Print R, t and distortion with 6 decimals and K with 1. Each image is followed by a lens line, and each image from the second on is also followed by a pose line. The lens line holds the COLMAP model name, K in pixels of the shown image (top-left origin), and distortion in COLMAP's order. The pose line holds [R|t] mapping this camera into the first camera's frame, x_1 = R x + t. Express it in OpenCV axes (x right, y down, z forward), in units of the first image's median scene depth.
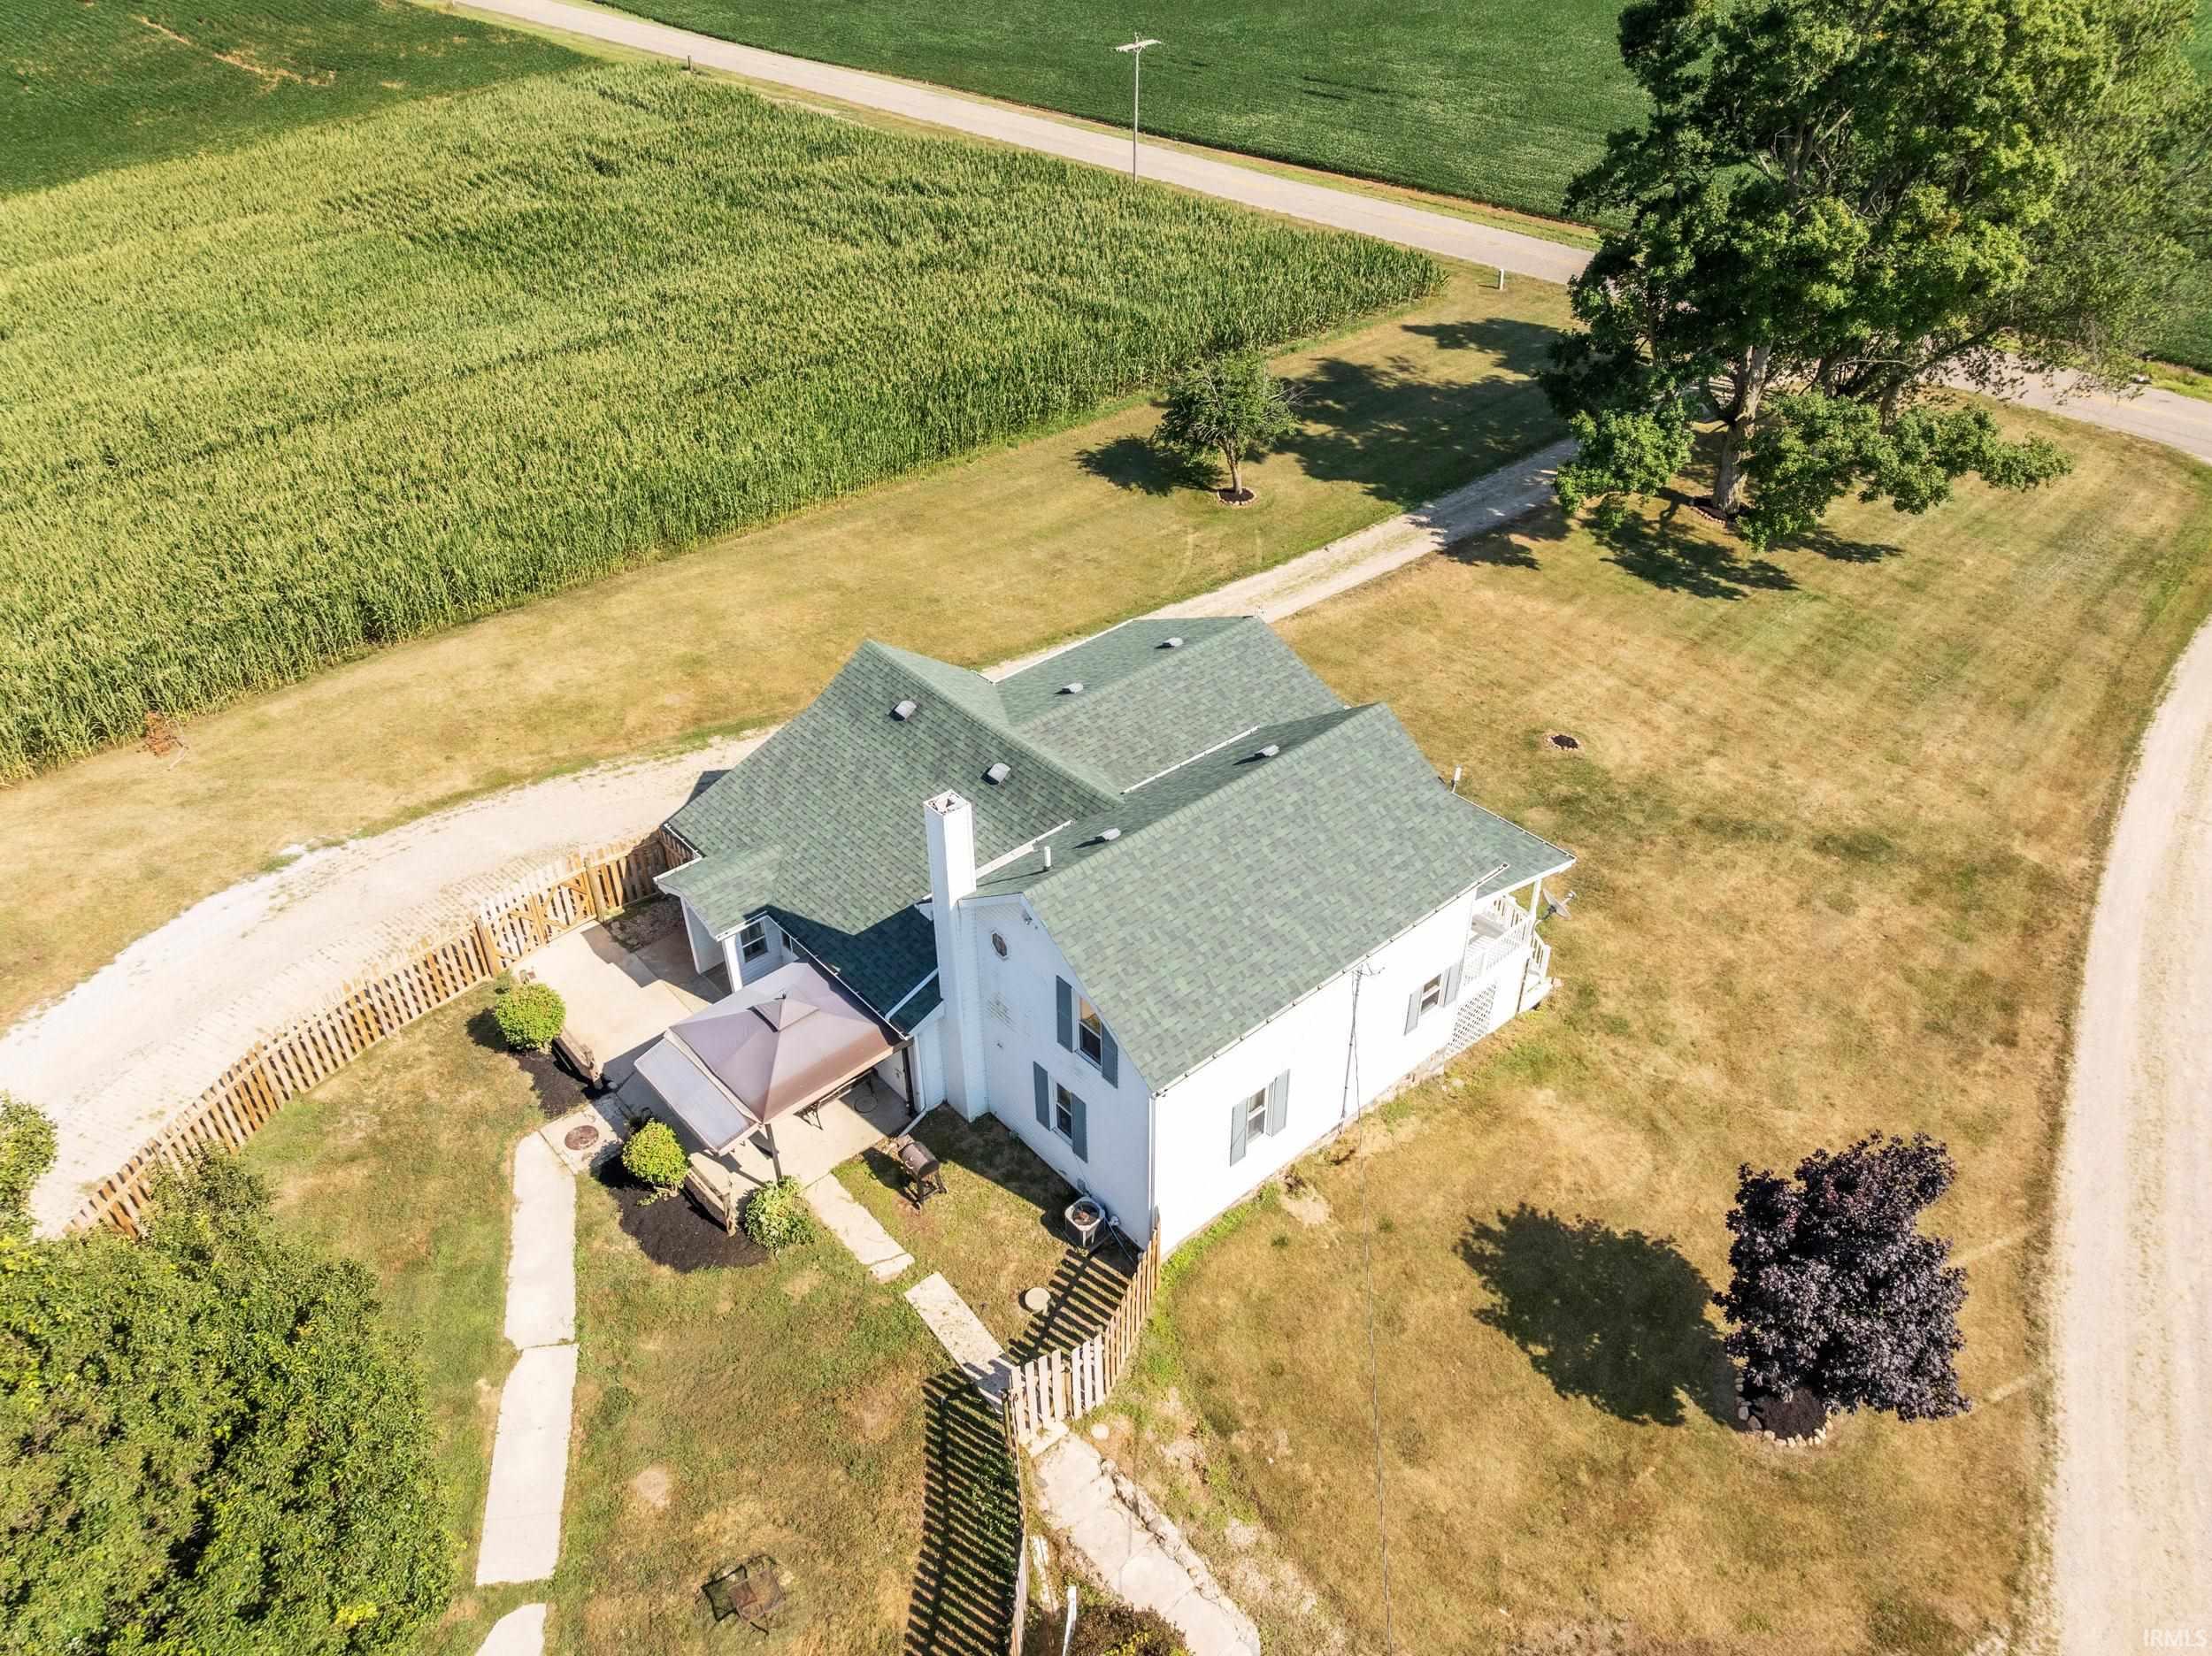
lens RADIAL K [[1568.9, 0, 1119.3], [0, 1568.9, 822.7], [0, 0, 1]] dist [-0.043476, 0.013835]
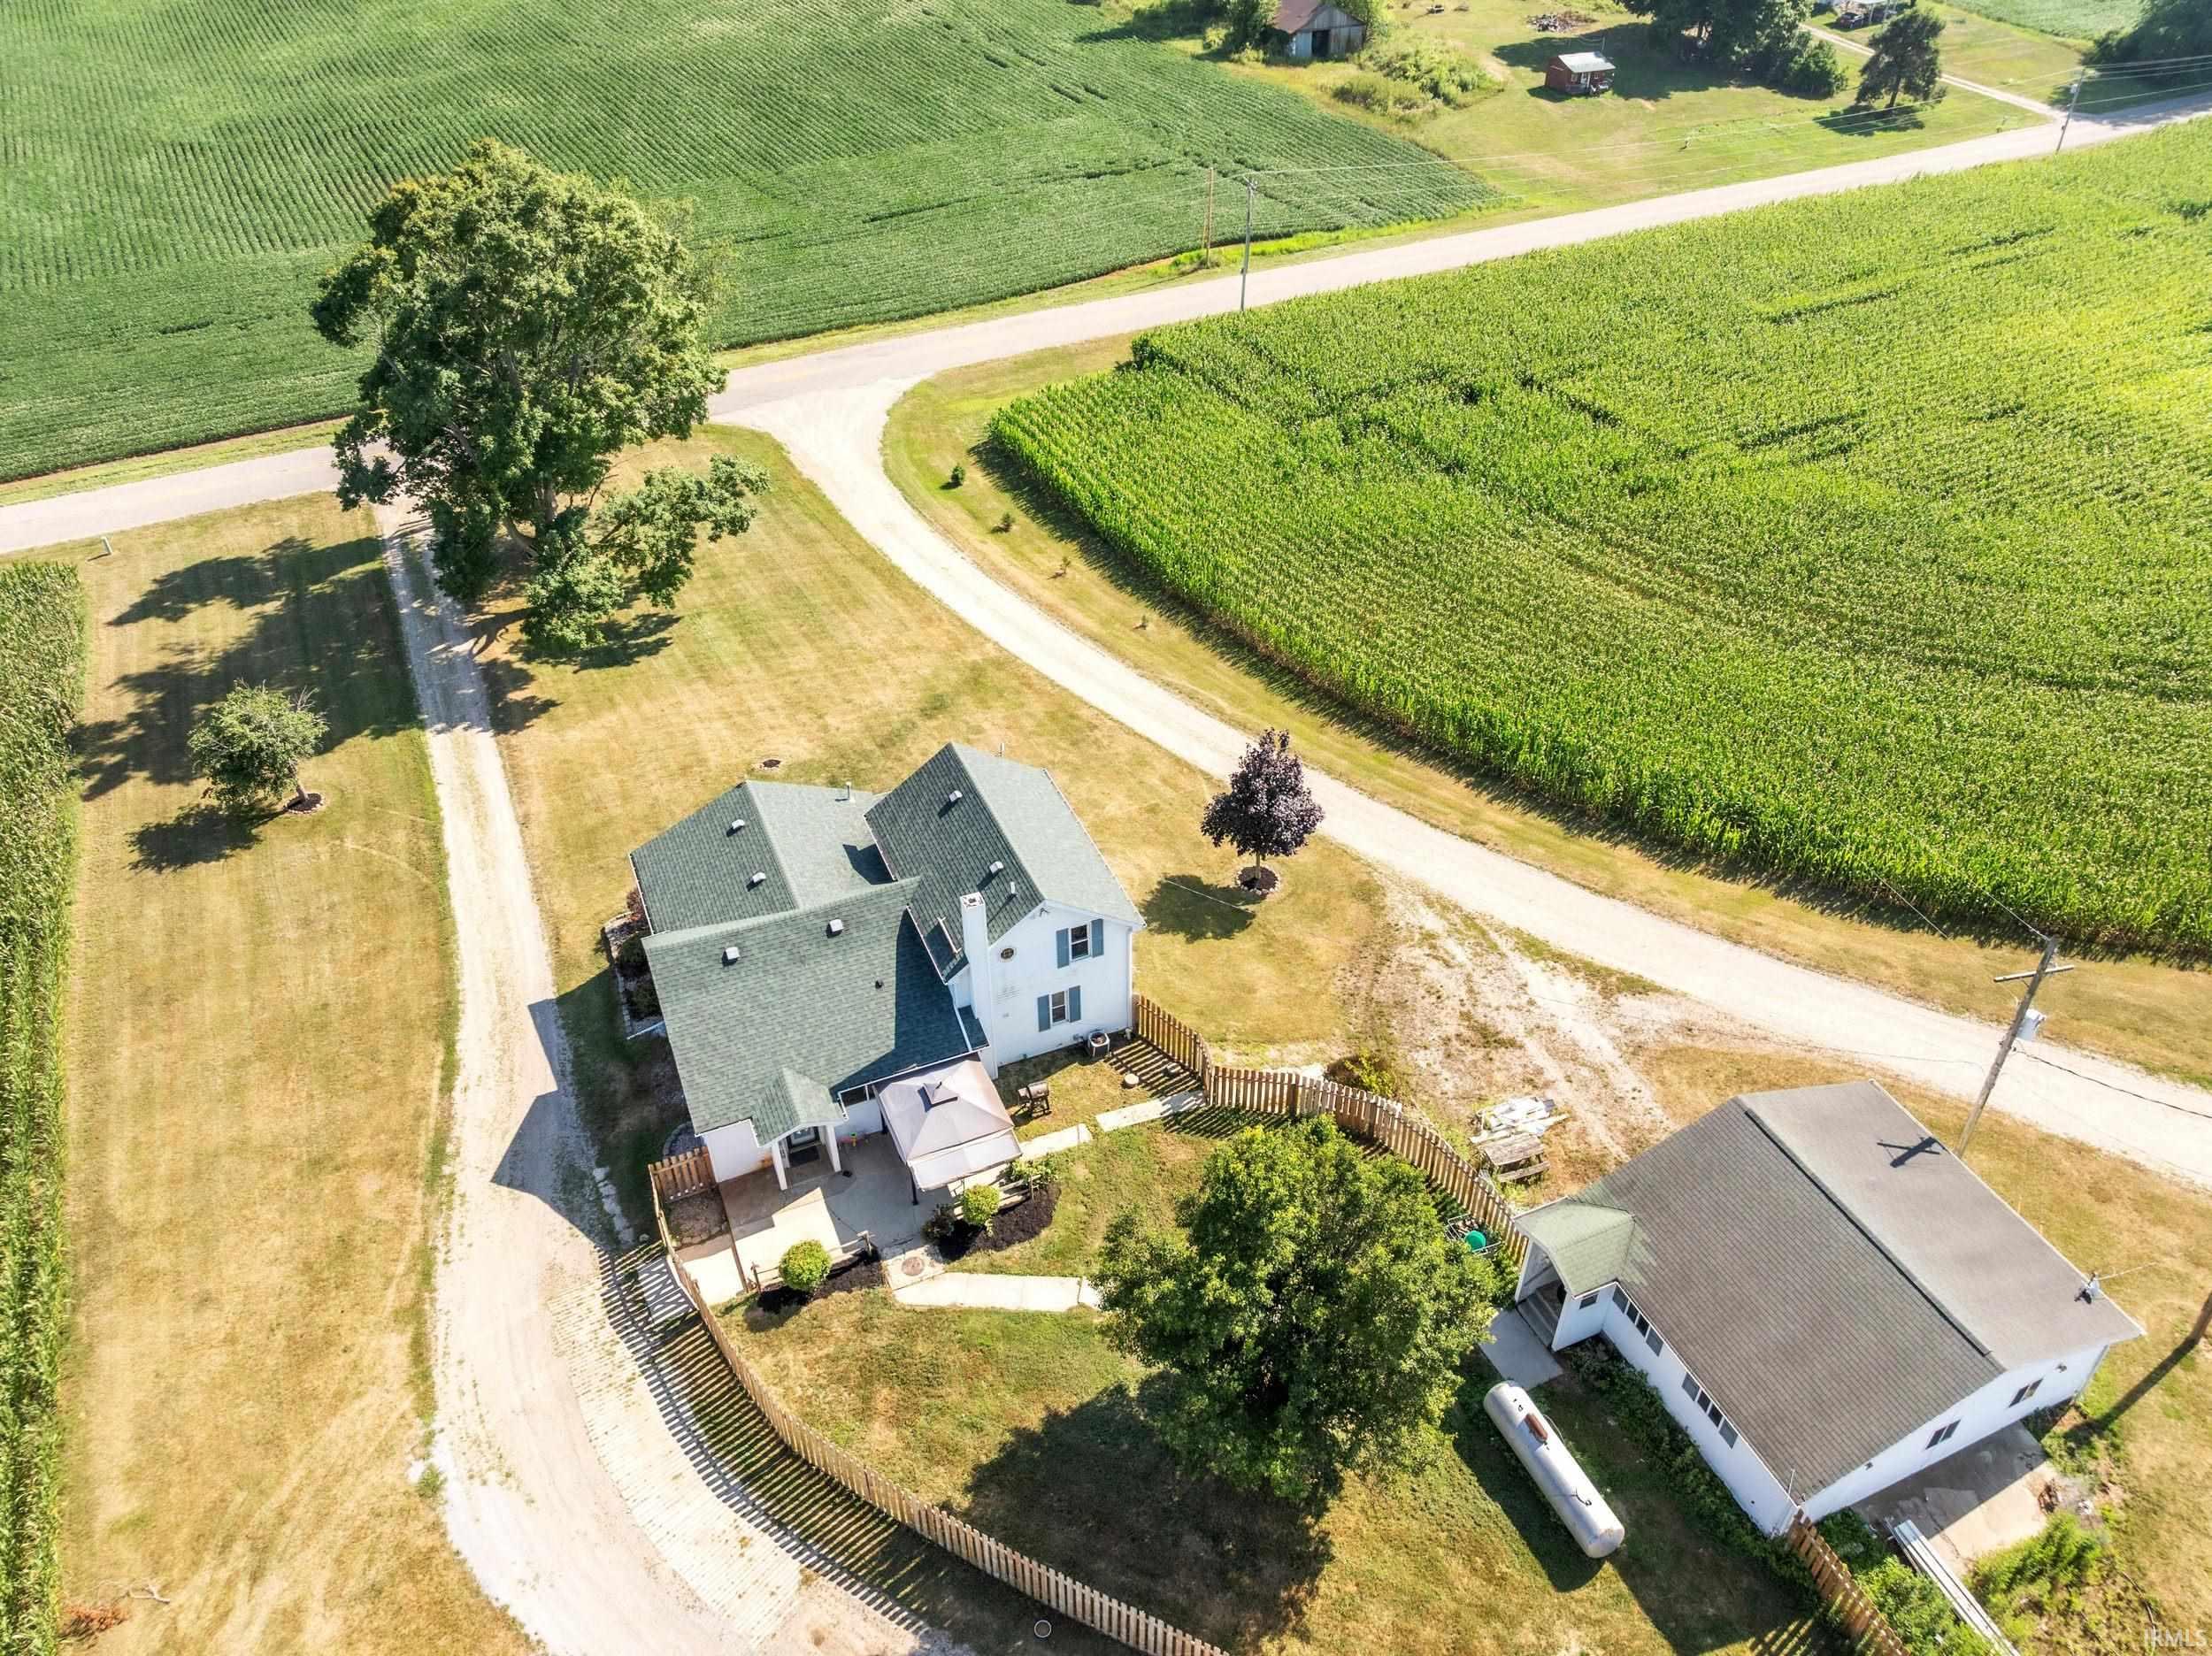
lens RADIAL K [[1568.9, 0, 1117.2], [0, 1568.9, 824.3], [0, 0, 1]] dist [-0.043476, 0.013835]
pose [[0.318924, -0.579666, 0.749850, -0.623680], [0.558016, 0.754345, 0.345807, -0.279497], [-0.766098, 0.308142, 0.564042, -0.057445]]
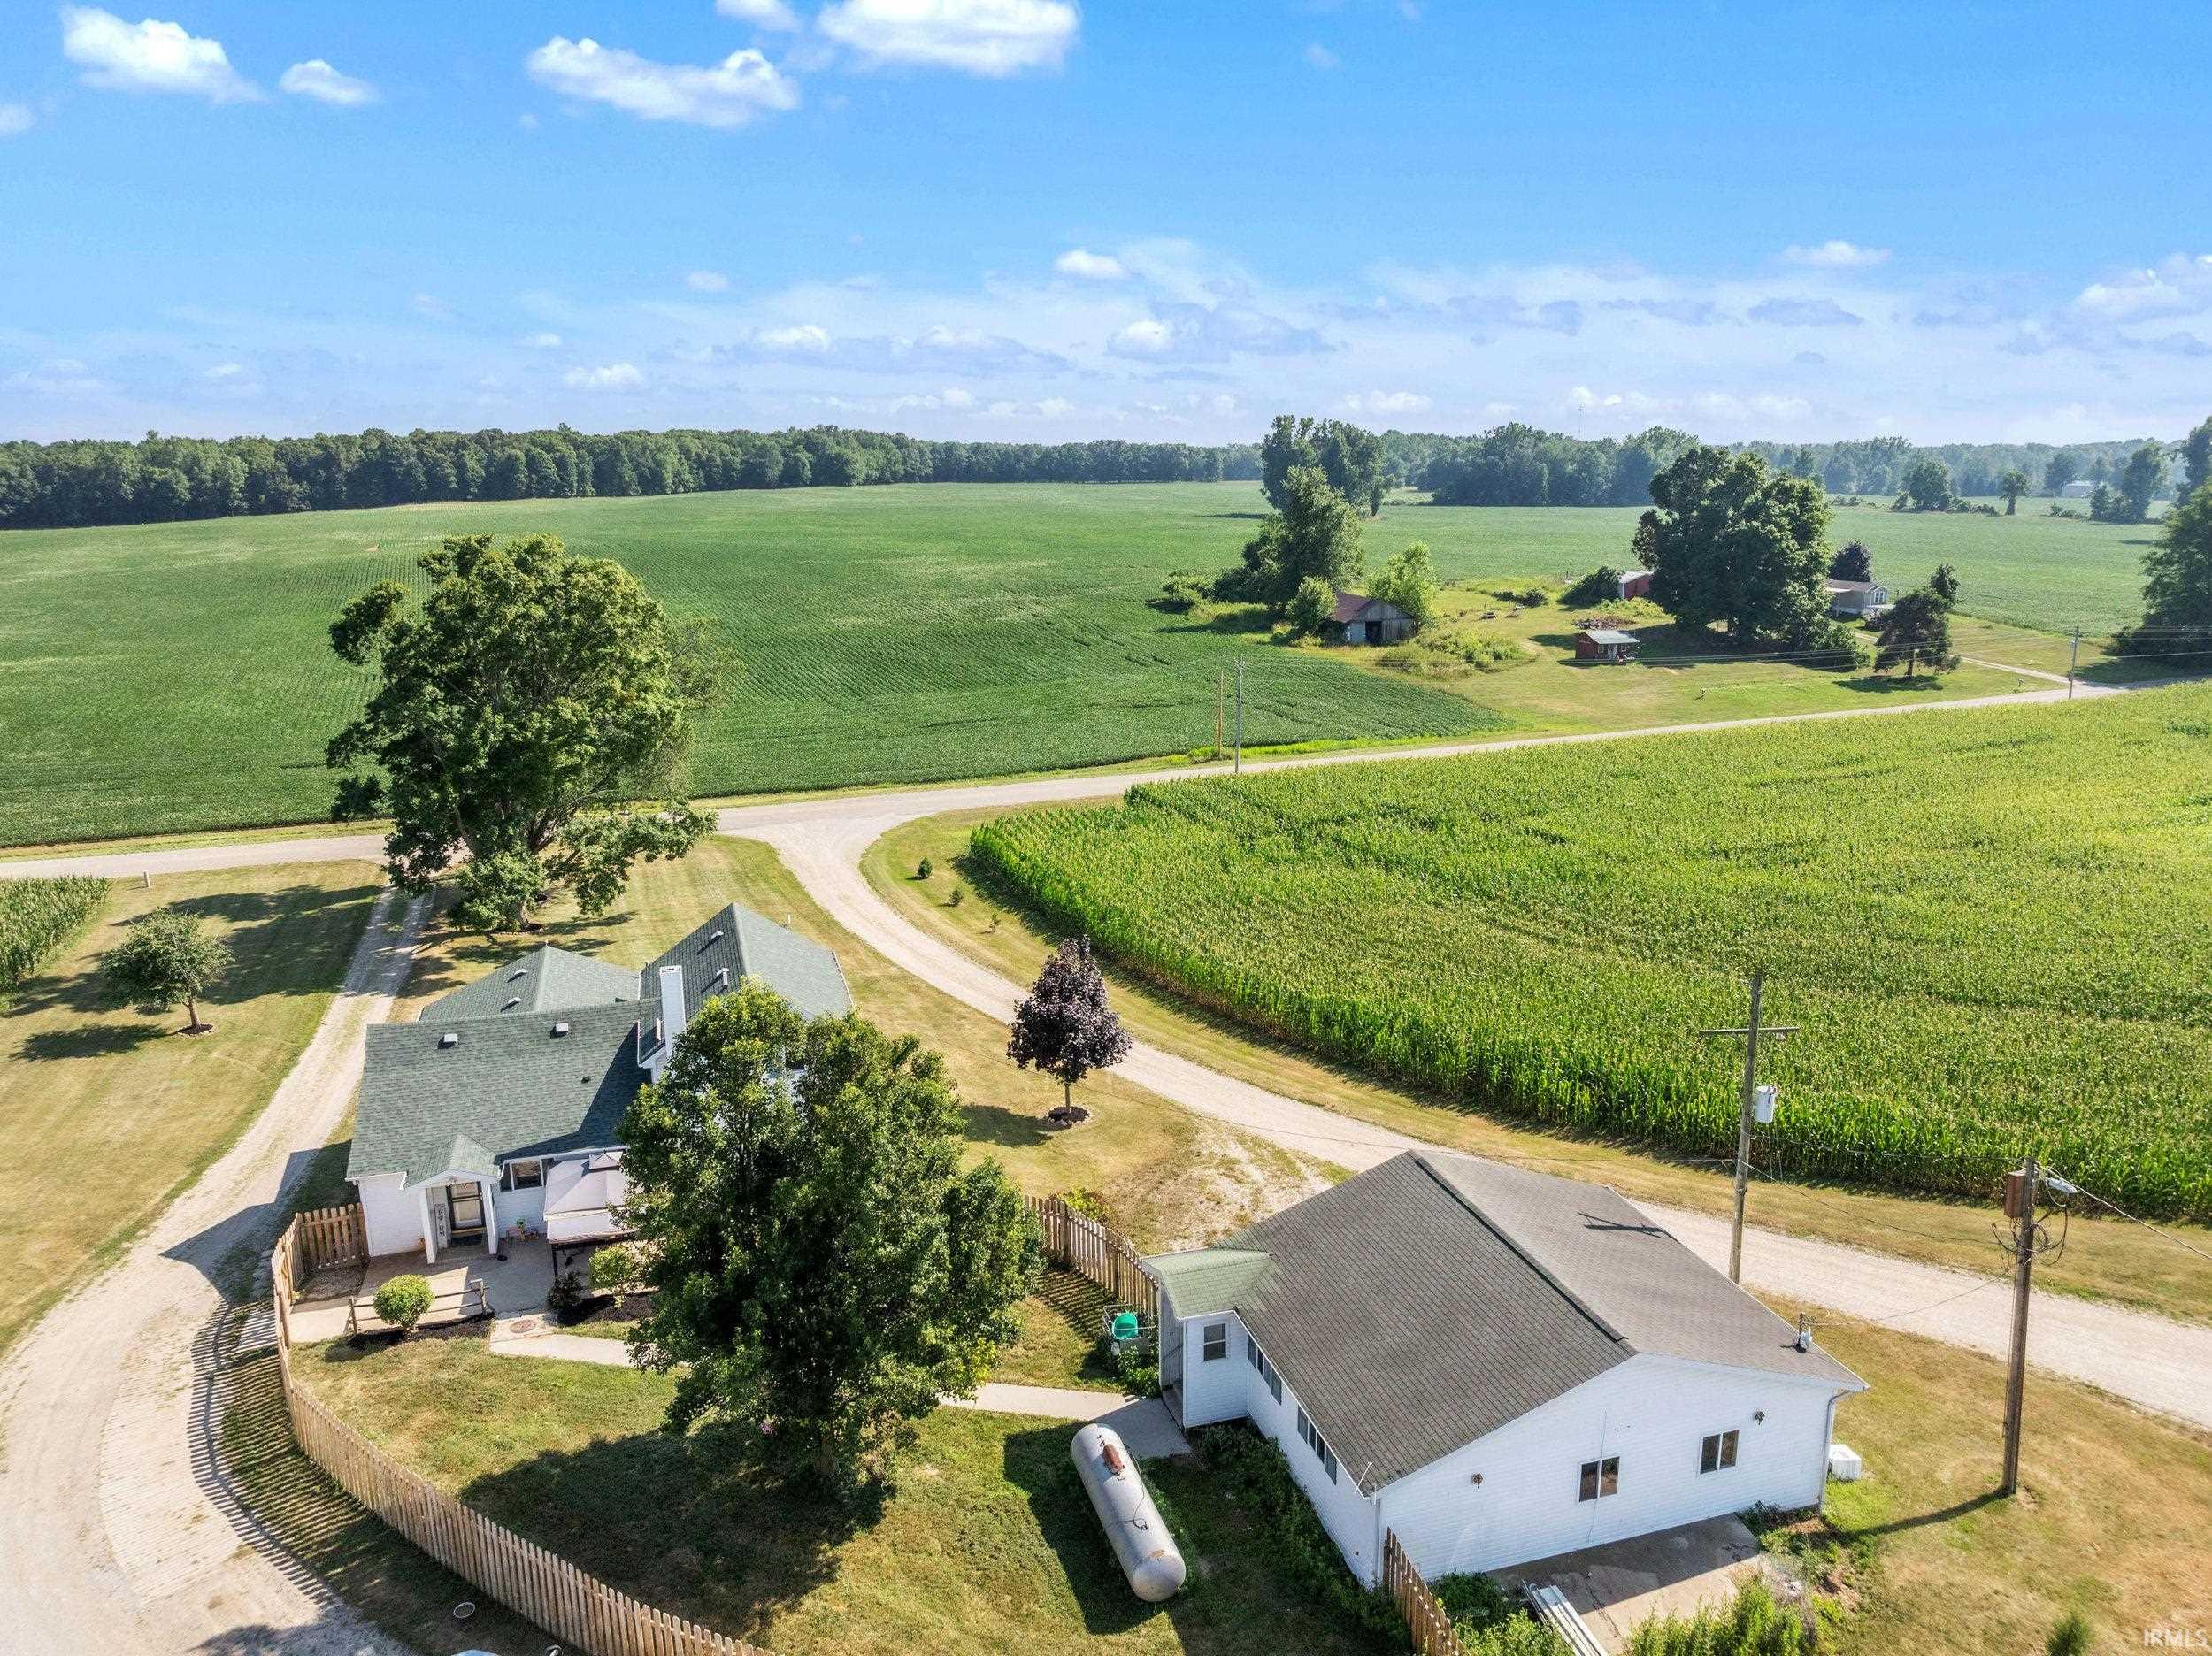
lens RADIAL K [[1568.9, 0, 1115.4], [0, 1568.9, 829.9], [0, 0, 1]] dist [-0.043476, 0.013835]
pose [[0.428617, -0.213640, 0.877864, -0.658657], [0.536511, 0.841963, -0.057049, 0.104695], [-0.726941, 0.495436, 0.475499, -0.119439]]
